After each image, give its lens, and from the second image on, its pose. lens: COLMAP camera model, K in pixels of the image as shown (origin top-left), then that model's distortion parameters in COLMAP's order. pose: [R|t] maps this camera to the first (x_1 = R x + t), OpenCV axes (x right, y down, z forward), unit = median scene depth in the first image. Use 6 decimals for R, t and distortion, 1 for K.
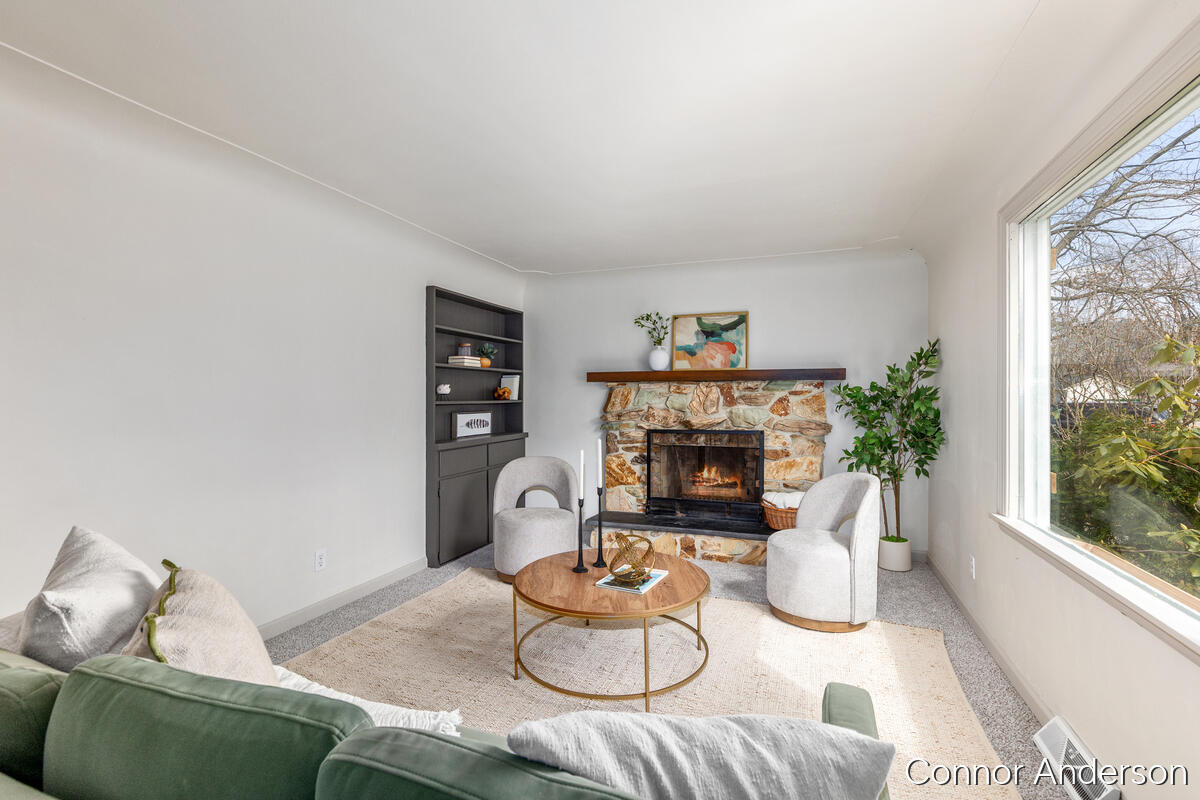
lens RADIAL K [[551.0, 0, 602.1], [0, 551.0, 390.0], [0, 0, 1]] dist [0.003635, 0.000928]
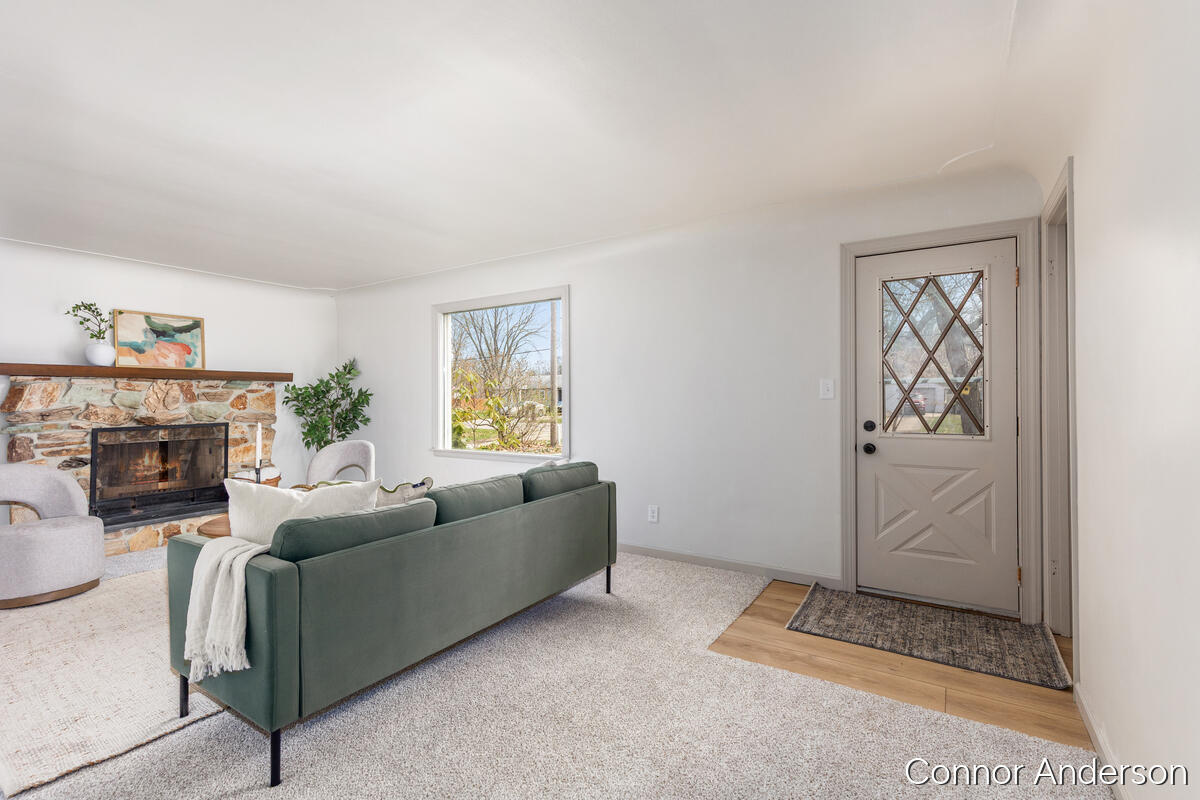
lens RADIAL K [[551.0, 0, 602.5], [0, 551.0, 398.7], [0, 0, 1]] dist [0.003635, 0.000928]
pose [[0.224440, 0.000029, 0.974488, -0.650907], [-0.002968, 0.999995, 0.000654, 0.018781], [-0.974483, -0.003039, 0.224439, -0.048570]]
